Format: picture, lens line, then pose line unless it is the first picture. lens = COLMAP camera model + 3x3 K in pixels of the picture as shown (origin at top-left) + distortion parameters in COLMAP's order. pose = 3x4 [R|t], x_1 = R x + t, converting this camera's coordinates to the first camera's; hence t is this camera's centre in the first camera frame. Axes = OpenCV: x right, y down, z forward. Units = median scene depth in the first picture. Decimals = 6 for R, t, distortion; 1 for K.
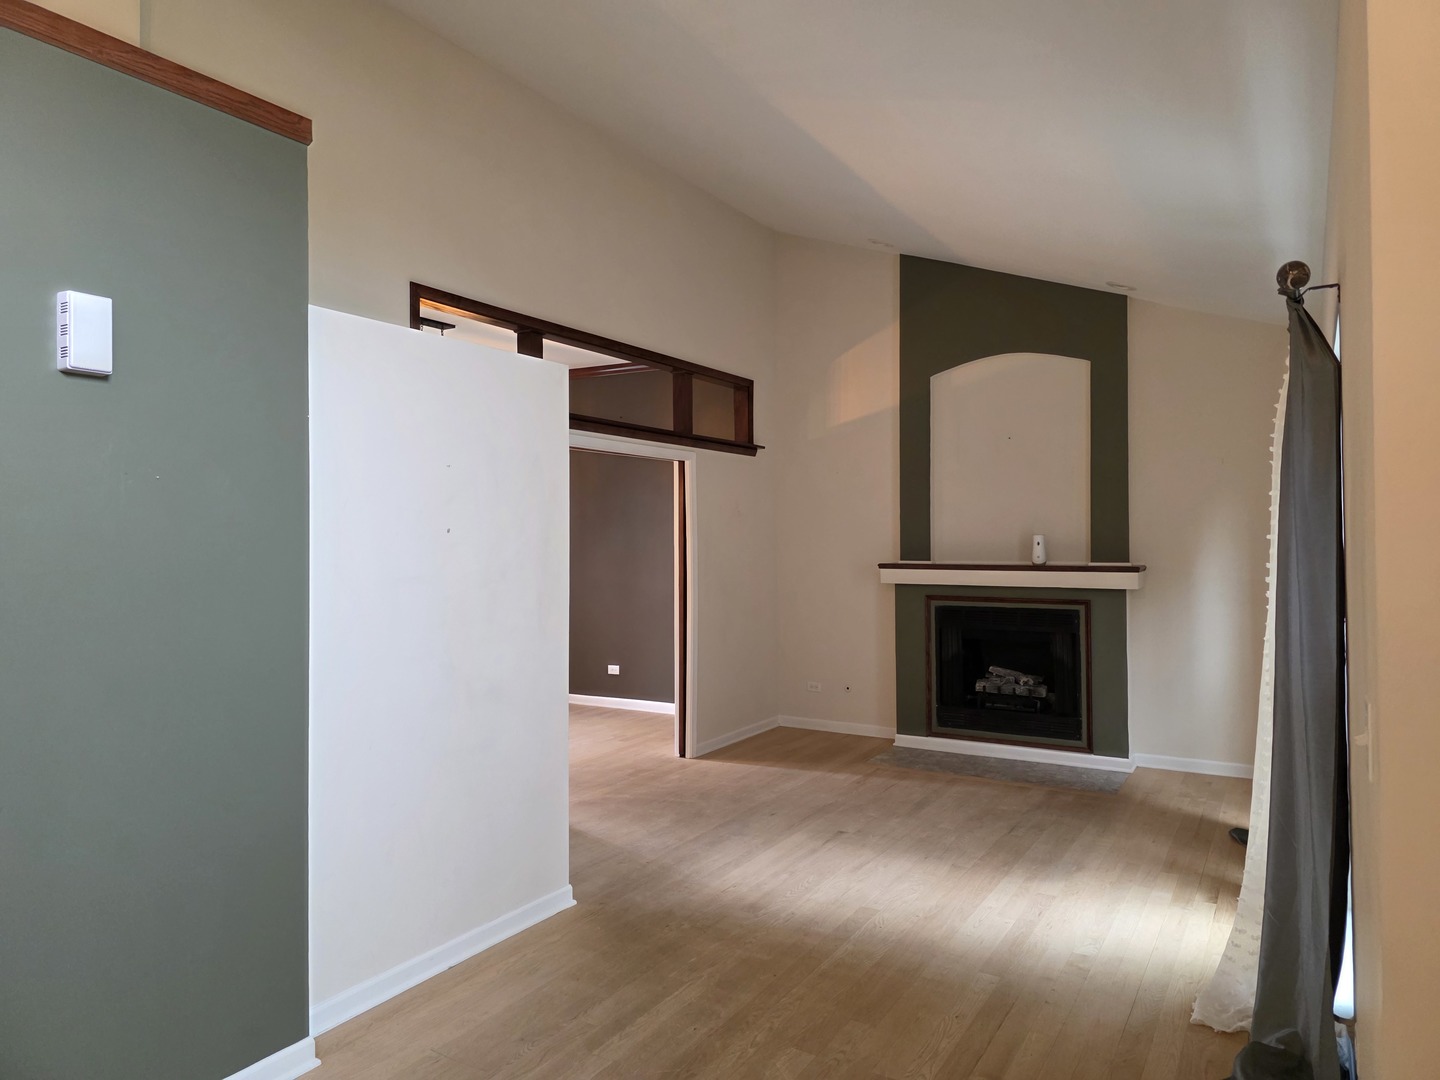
lens RADIAL K [[962.5, 0, 731.4], [0, 962.5, 527.7], [0, 0, 1]] dist [0.086230, -0.092580]
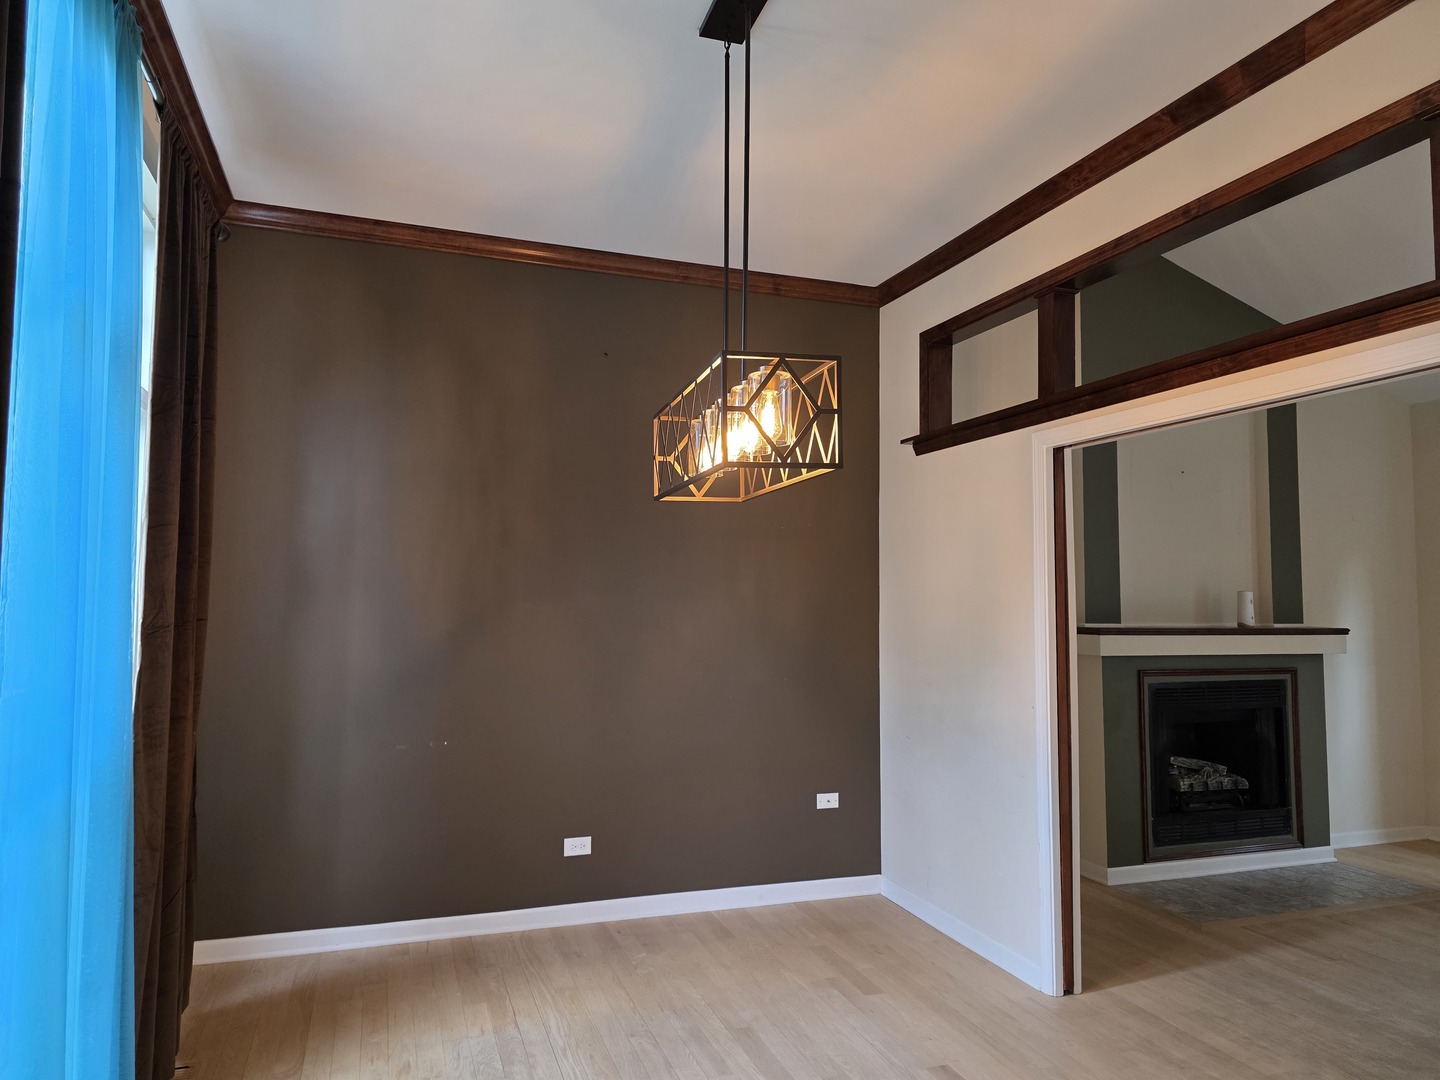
lens RADIAL K [[962.5, 0, 731.4], [0, 962.5, 527.7], [0, 0, 1]] dist [0.086230, -0.092580]
pose [[0.638111, 0.068114, 0.766926, -0.600177], [-0.019469, 0.997188, -0.072366, 0.021757], [-0.769698, 0.031246, 0.637643, 0.781187]]
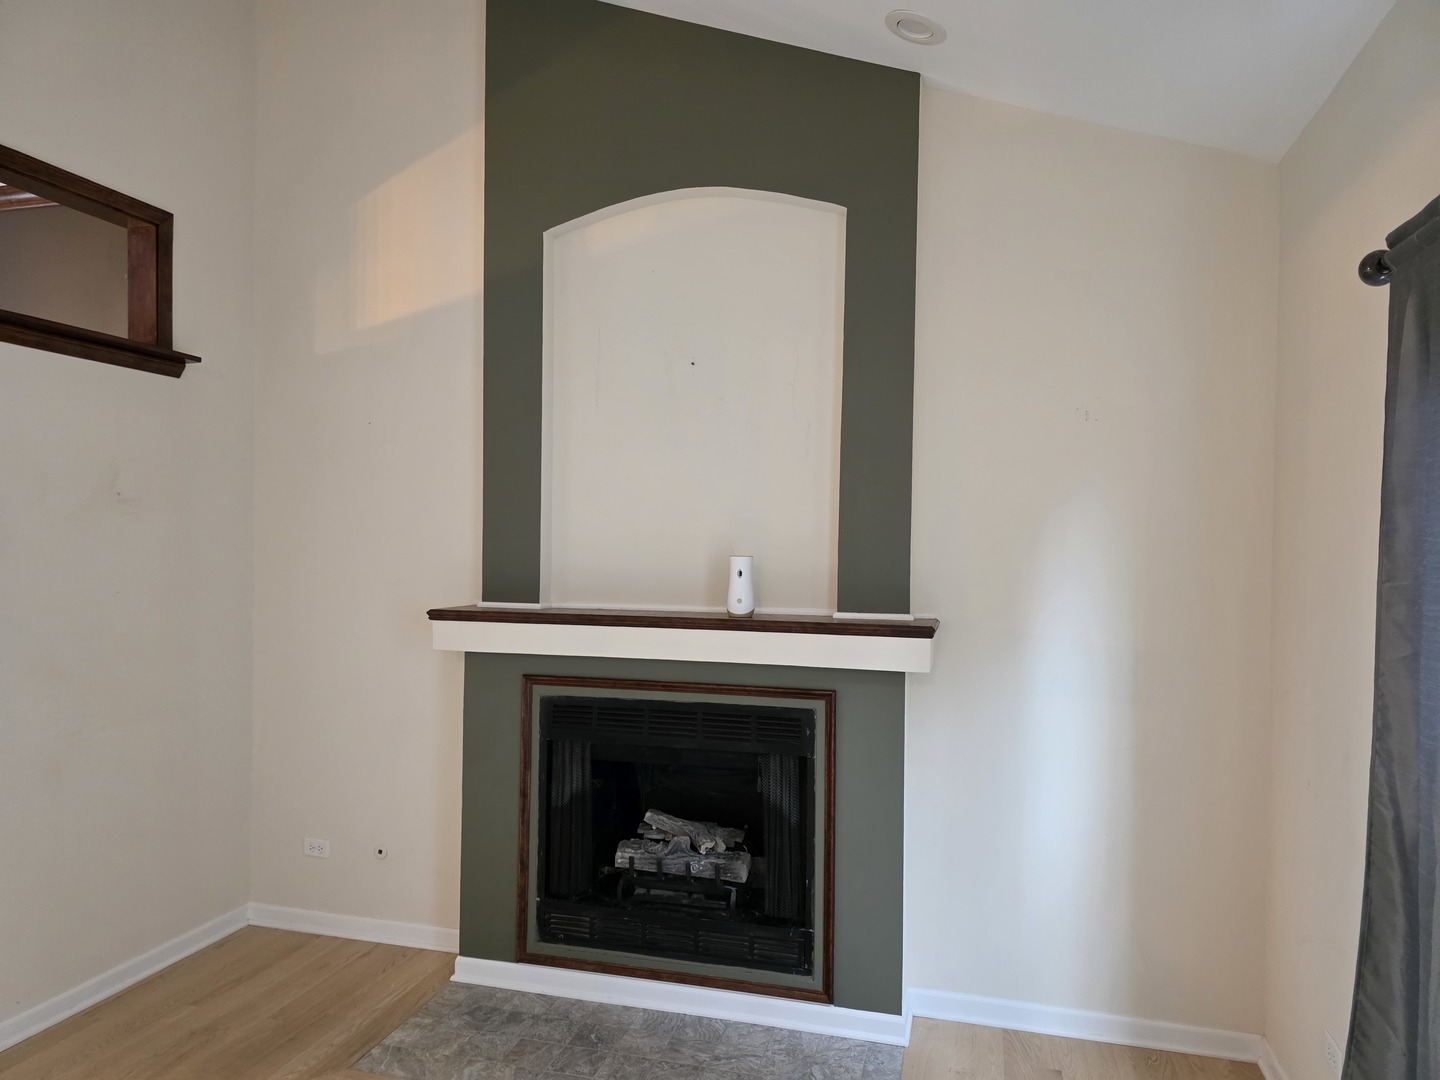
lens RADIAL K [[964.5, 0, 723.5], [0, 964.5, 549.0], [0, 0, 1]] dist [0.093189, -0.095833]
pose [[0.964687, 0.017440, 0.262820, 0.173365], [-0.021516, 0.999689, 0.012638, -0.002409], [-0.262518, -0.017847, 0.964762, 0.511955]]
